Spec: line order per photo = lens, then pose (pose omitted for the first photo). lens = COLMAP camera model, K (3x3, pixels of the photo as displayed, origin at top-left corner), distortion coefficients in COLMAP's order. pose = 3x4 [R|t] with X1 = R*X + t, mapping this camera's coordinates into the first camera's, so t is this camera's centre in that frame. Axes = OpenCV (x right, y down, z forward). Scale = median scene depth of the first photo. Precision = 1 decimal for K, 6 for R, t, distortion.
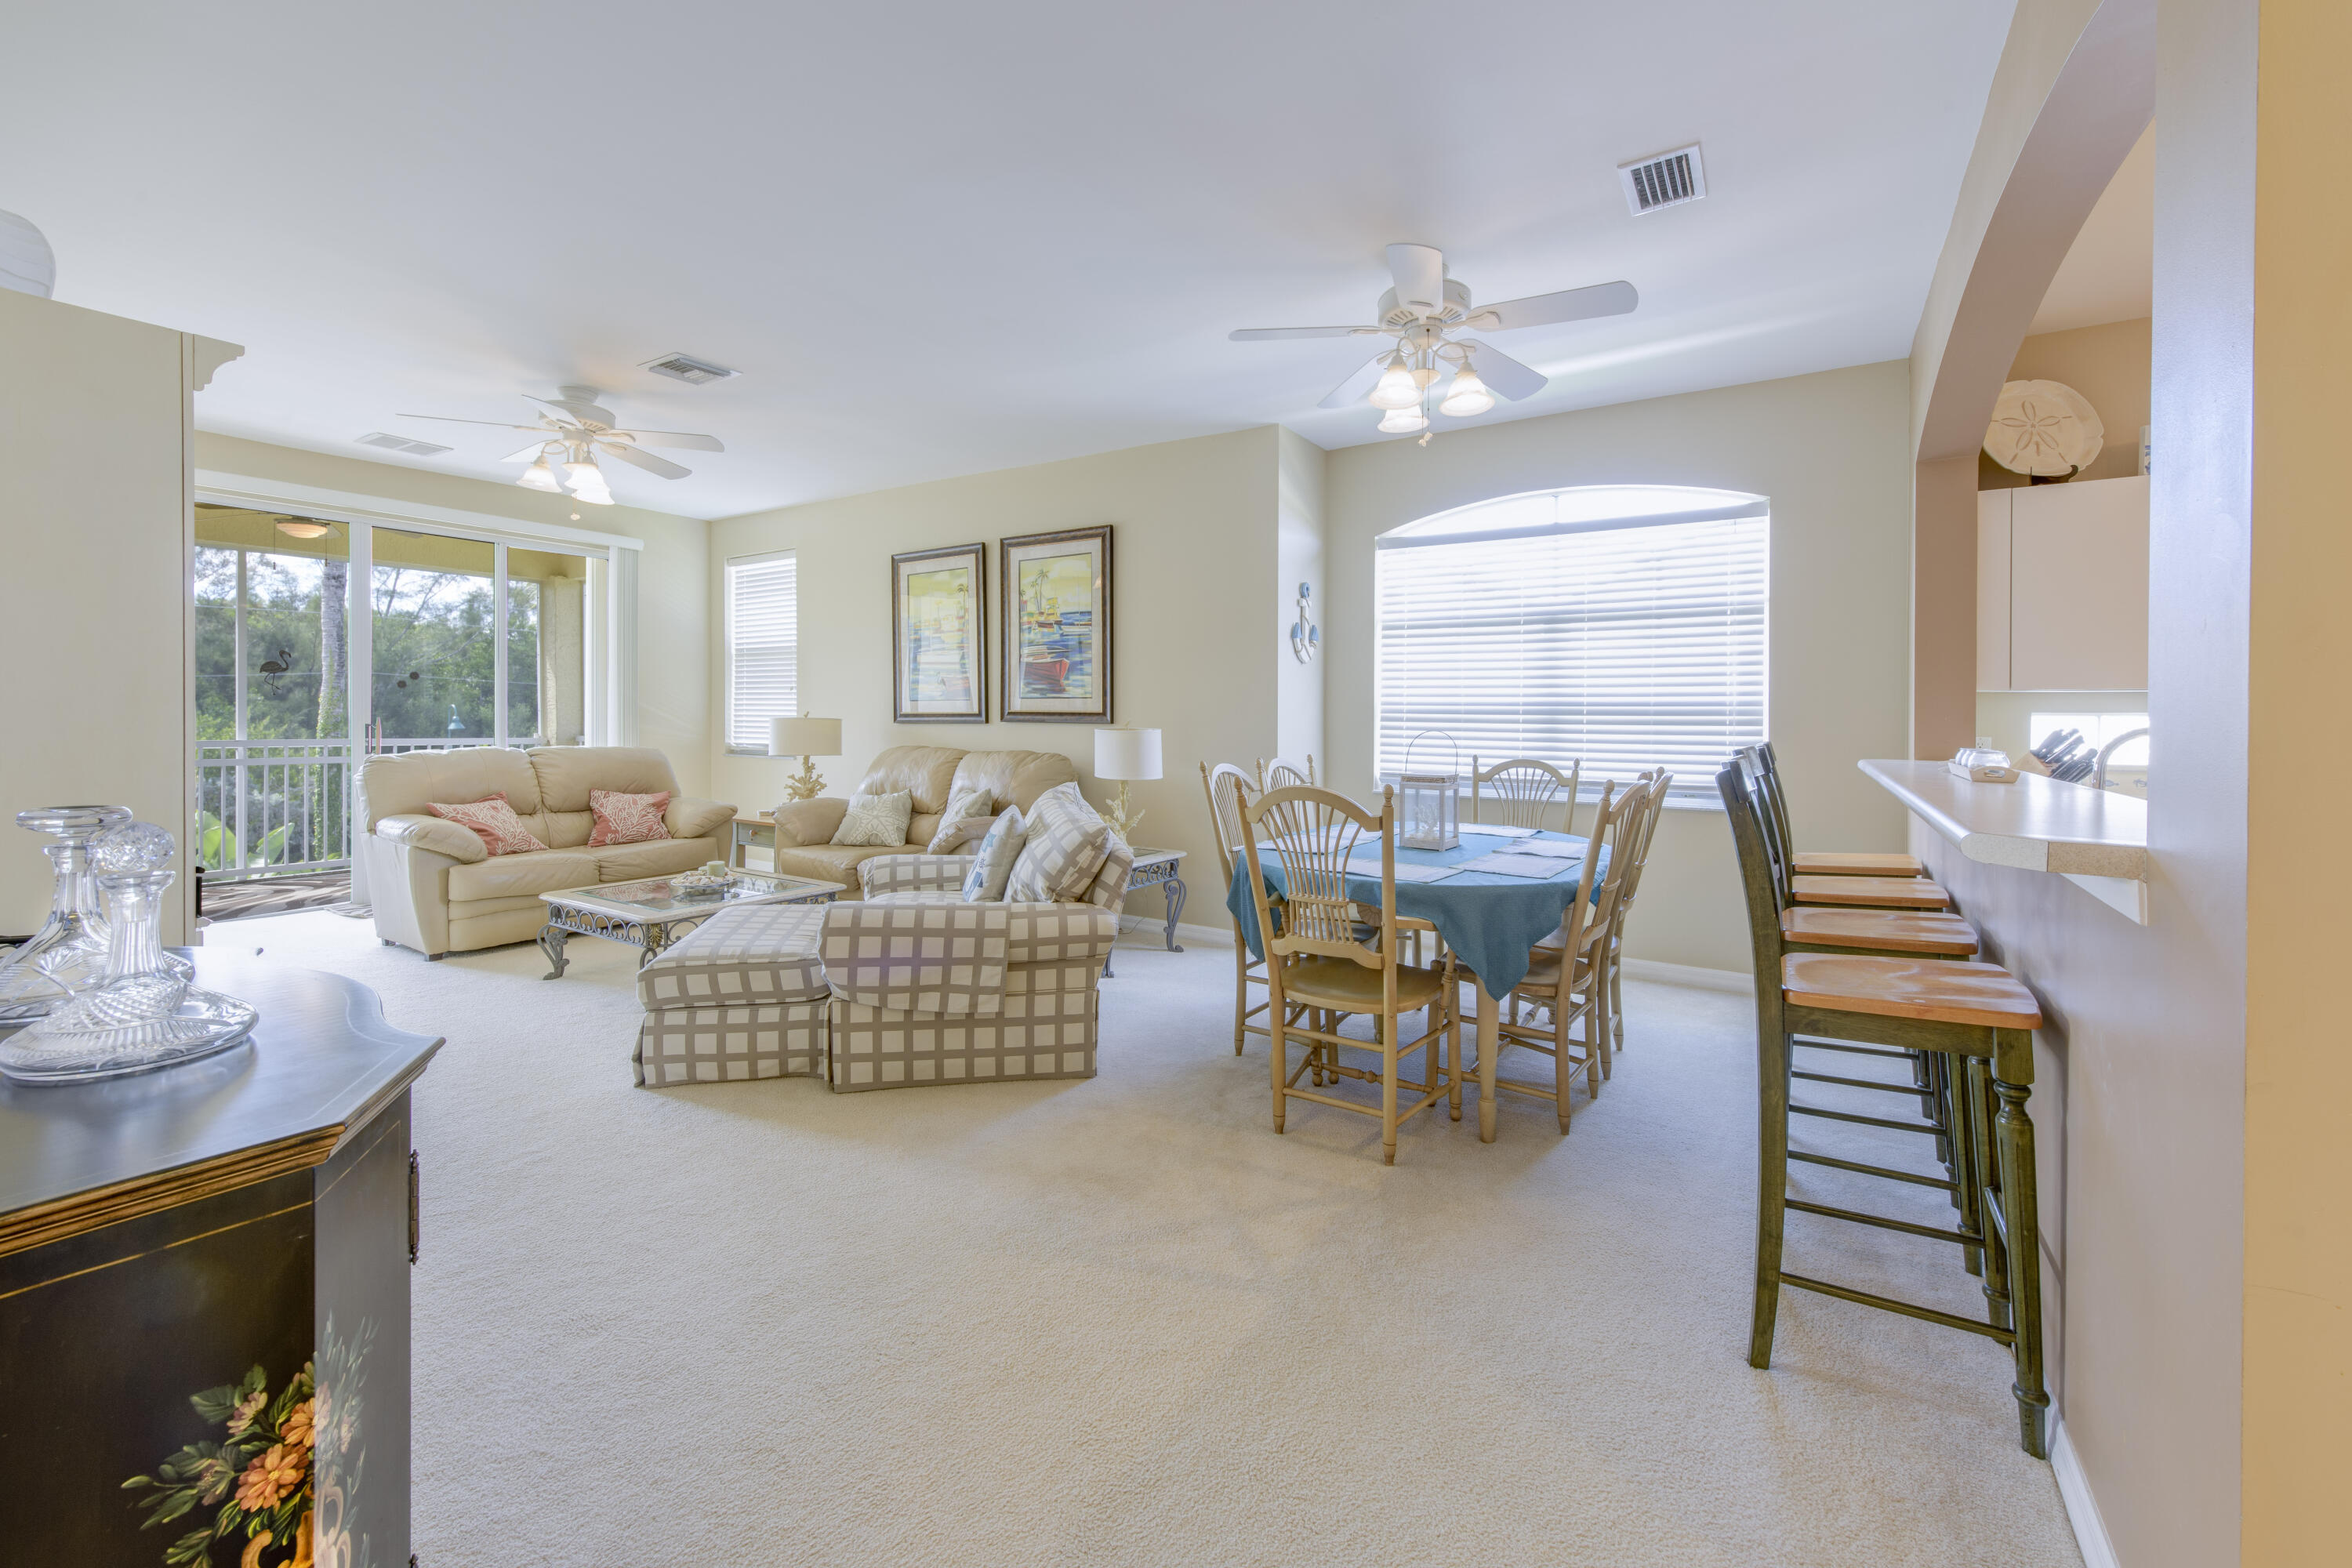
lens RADIAL K [[915.4, 0, 1203.8], [0, 915.4, 718.5], [0, 0, 1]] dist [0.002840, 0.000056]
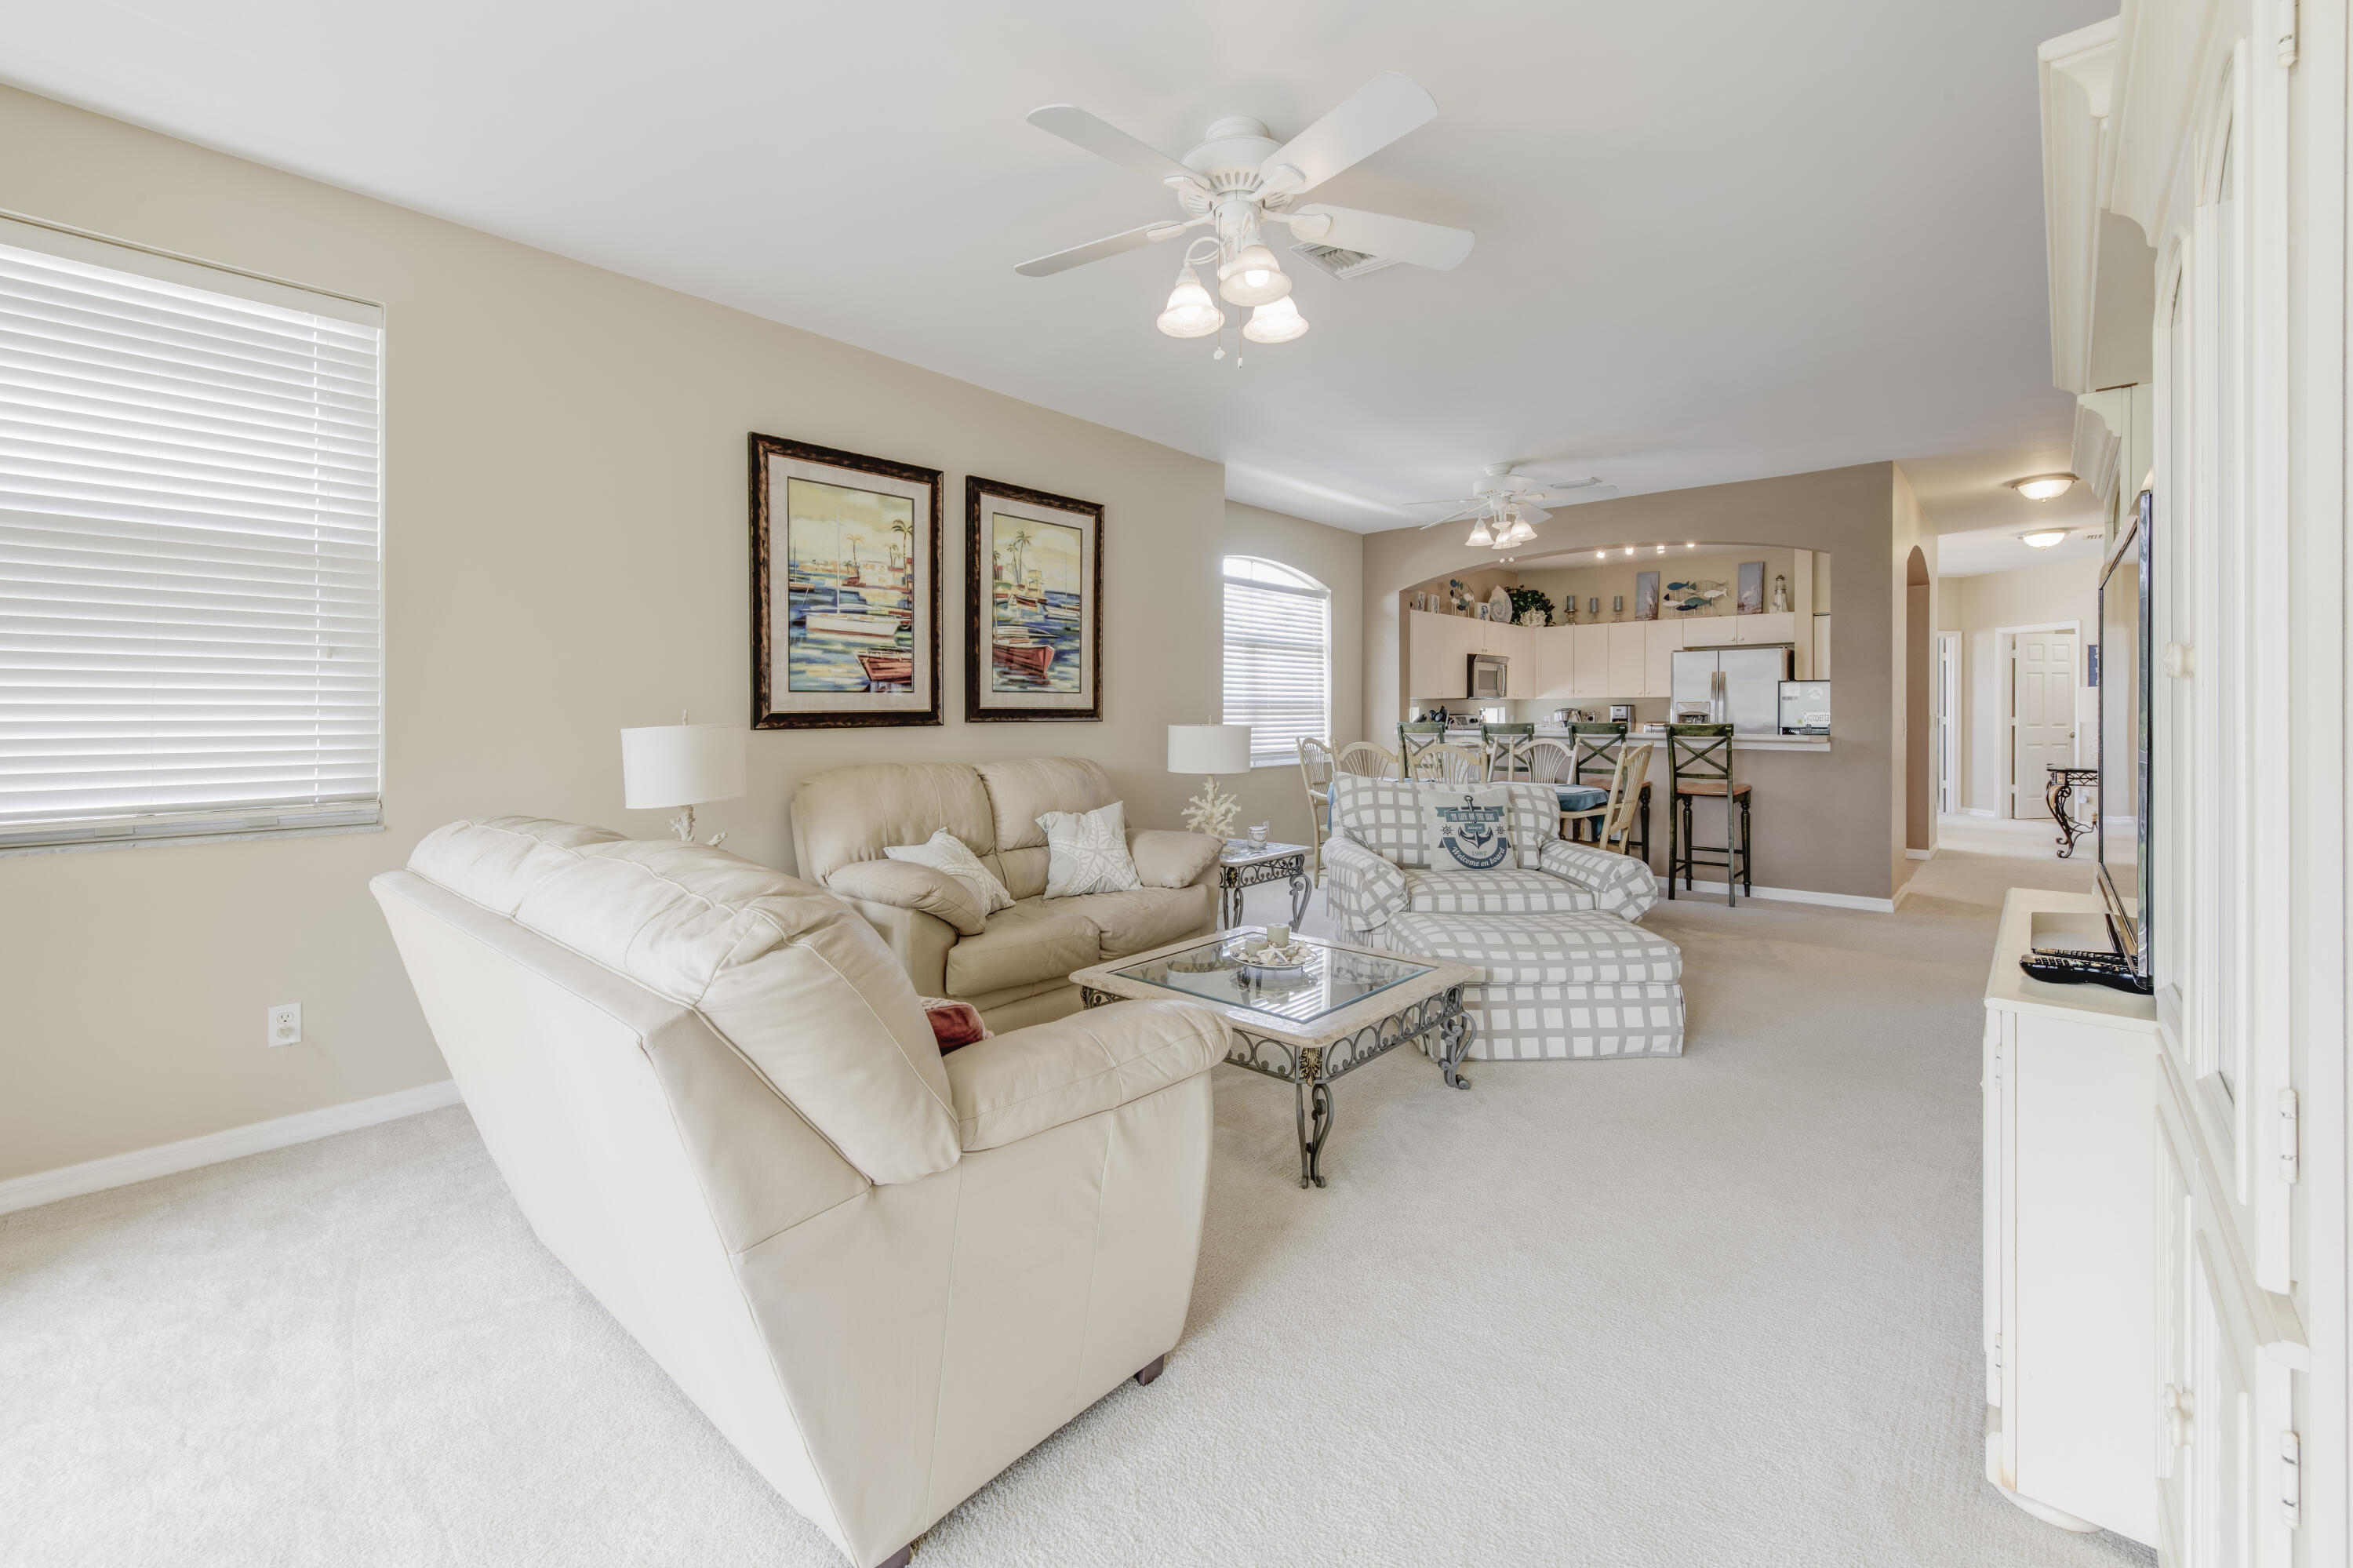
lens RADIAL K [[955.4, 0, 1181.6], [0, 955.4, 705.0], [0, 0, 1]] dist [-0.002257, -0.000128]
pose [[0.168852, -0.000675, 0.985641, -1.023441], [0.010497, 0.999944, -0.001113, -0.008774], [-0.985586, 0.010534, 0.168849, 0.753285]]
